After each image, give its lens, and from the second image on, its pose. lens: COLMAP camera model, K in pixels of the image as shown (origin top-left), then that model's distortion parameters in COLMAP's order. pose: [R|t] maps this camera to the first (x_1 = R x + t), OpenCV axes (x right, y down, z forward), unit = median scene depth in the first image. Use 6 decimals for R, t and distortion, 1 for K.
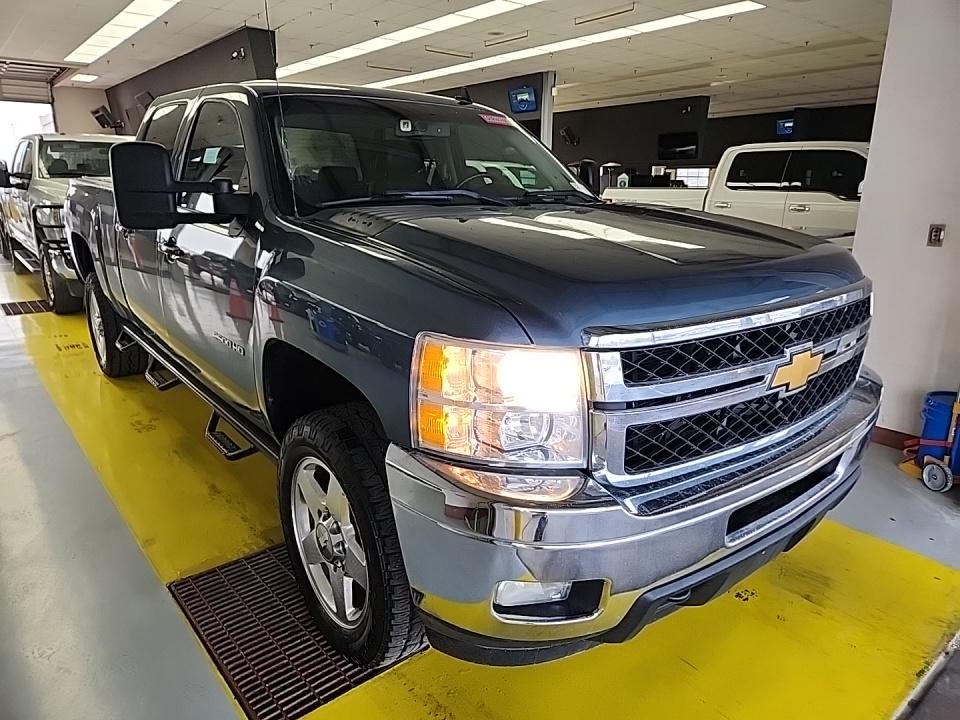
lens RADIAL K [[632.5, 0, 483.9], [0, 632.5, 346.8], [0, 0, 1]] dist [0.091465, -0.066252]
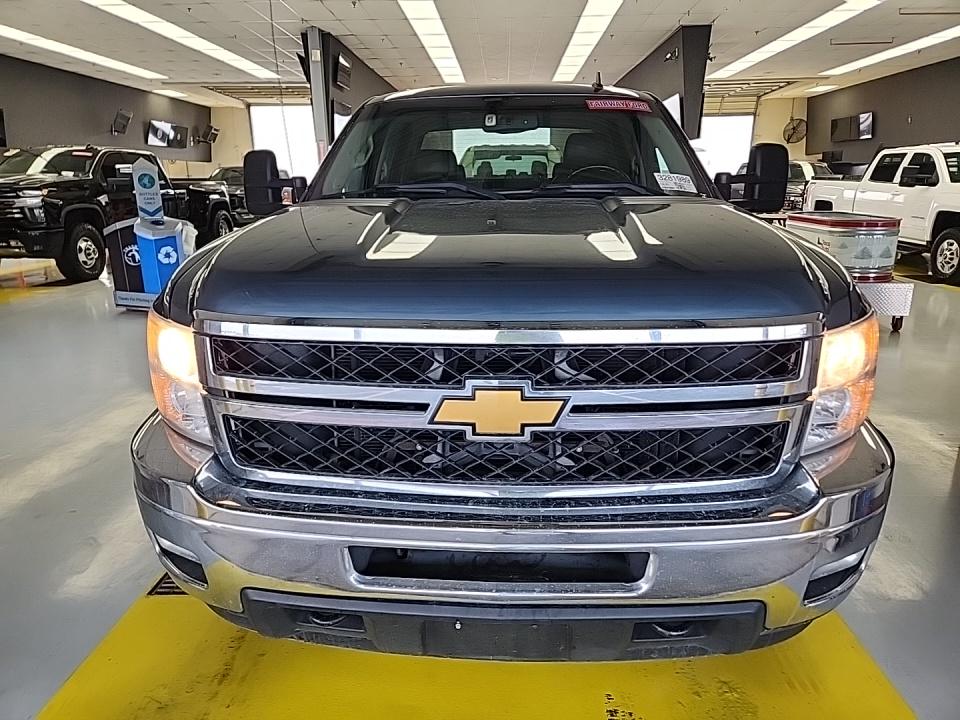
lens RADIAL K [[632.5, 0, 483.9], [0, 632.5, 346.8], [0, 0, 1]] dist [0.091465, -0.066252]
pose [[0.748282, 0.156443, -0.644670, 0.139409], [-0.154435, 0.986176, 0.060061, -0.012343], [0.645153, 0.054617, 0.762098, 0.058491]]
